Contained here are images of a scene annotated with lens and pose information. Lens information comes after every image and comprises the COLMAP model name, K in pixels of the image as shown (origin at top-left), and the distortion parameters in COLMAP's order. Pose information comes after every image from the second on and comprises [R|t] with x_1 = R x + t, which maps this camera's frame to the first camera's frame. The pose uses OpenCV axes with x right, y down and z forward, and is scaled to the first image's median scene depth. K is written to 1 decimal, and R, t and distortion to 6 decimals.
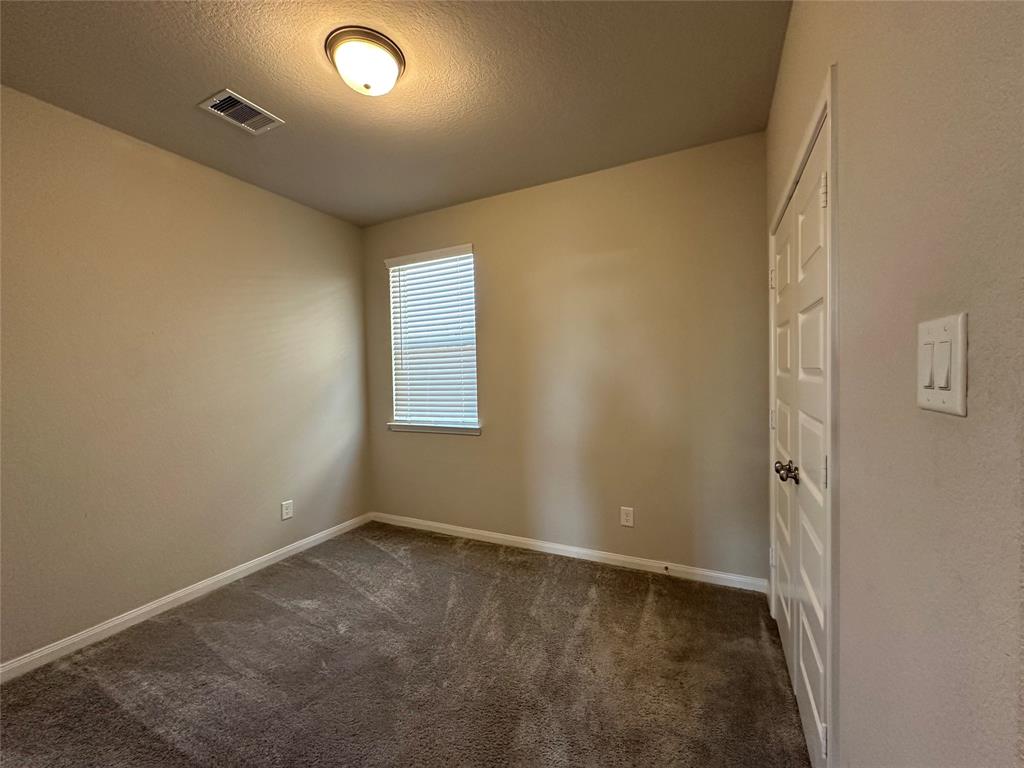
lens RADIAL K [[409.6, 0, 515.0], [0, 409.6, 384.7], [0, 0, 1]] dist [-0.011673, 0.002816]
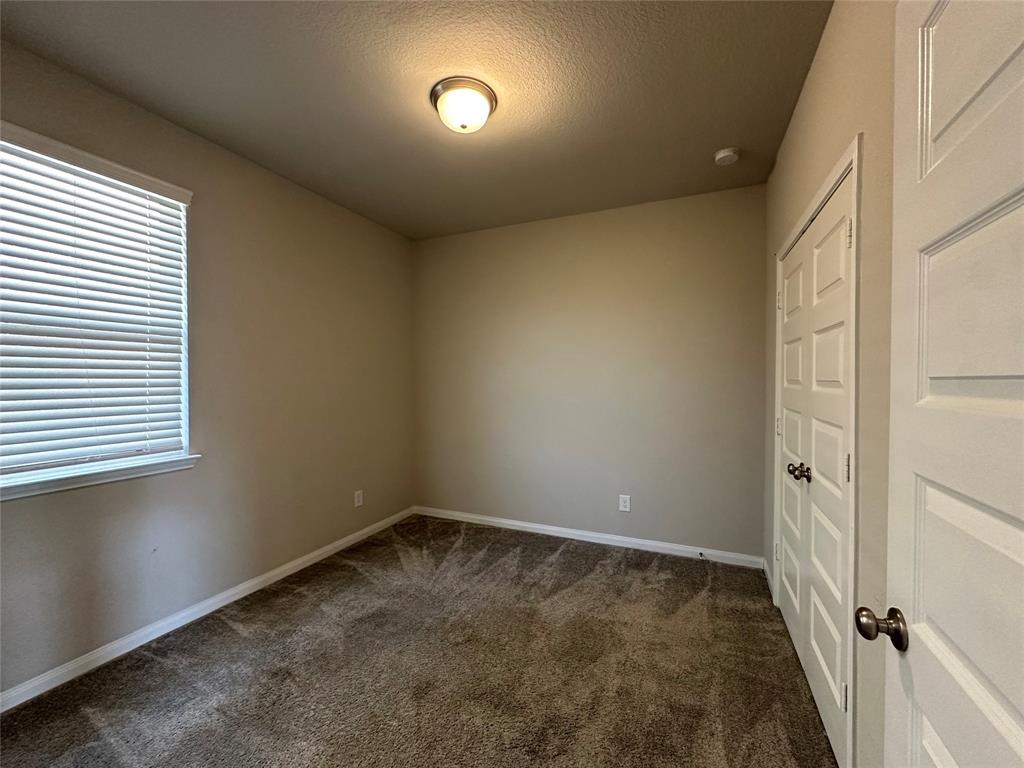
lens RADIAL K [[409.6, 0, 509.0], [0, 409.6, 384.9], [0, 0, 1]] dist [-0.011673, 0.002816]
pose [[0.998911, 0.025167, 0.039298, -0.198419], [-0.024629, 0.999597, -0.014116, 0.007241], [-0.039637, 0.013132, 0.999128, -0.108469]]
